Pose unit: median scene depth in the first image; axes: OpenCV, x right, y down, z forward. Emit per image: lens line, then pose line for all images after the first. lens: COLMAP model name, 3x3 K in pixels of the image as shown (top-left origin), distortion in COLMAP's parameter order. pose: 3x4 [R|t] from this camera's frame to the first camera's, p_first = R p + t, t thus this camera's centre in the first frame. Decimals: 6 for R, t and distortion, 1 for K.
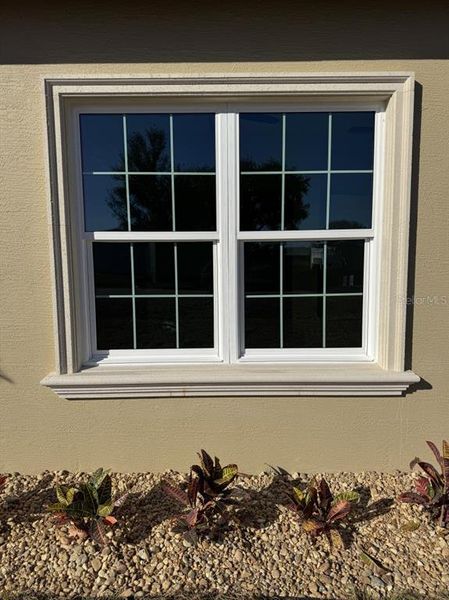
lens RADIAL K [[407.7, 0, 224.5], [0, 407.7, 300.0], [0, 0, 1]] dist [0.022248, -0.001785]
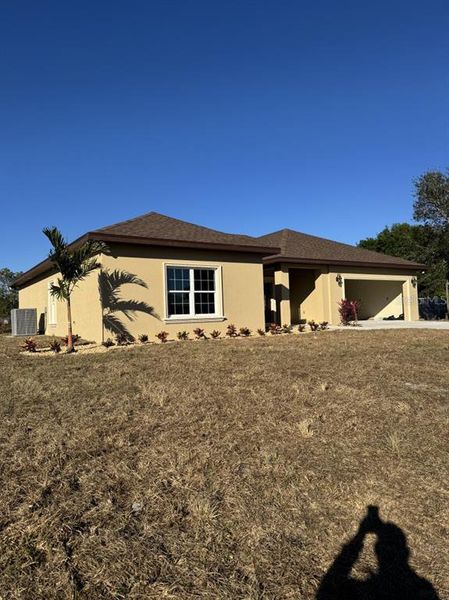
lens RADIAL K [[407.7, 0, 224.5], [0, 407.7, 300.0], [0, 0, 1]] dist [0.022248, -0.001785]
pose [[0.837322, 0.001145, 0.546710, -2.483637], [0.081454, 0.988575, -0.126823, 0.639609], [-0.540609, 0.150723, 0.827662, -3.502387]]
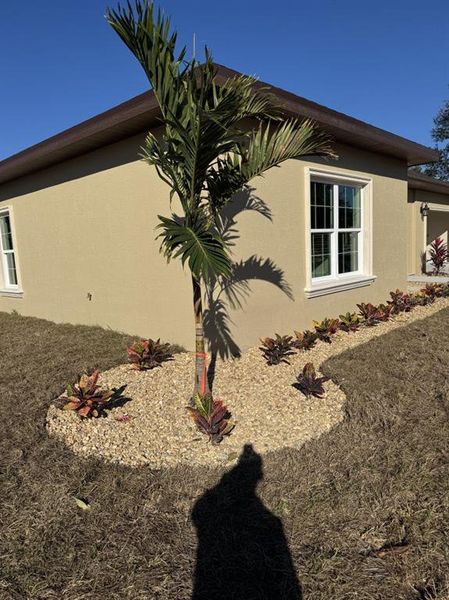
lens RADIAL K [[407.7, 0, 224.5], [0, 407.7, 300.0], [0, 0, 1]] dist [0.022248, -0.001785]
pose [[0.696447, -0.115100, 0.708317, -2.419605], [0.116980, 0.992060, 0.046188, 0.083483], [-0.708009, 0.050691, 0.704382, -0.333886]]
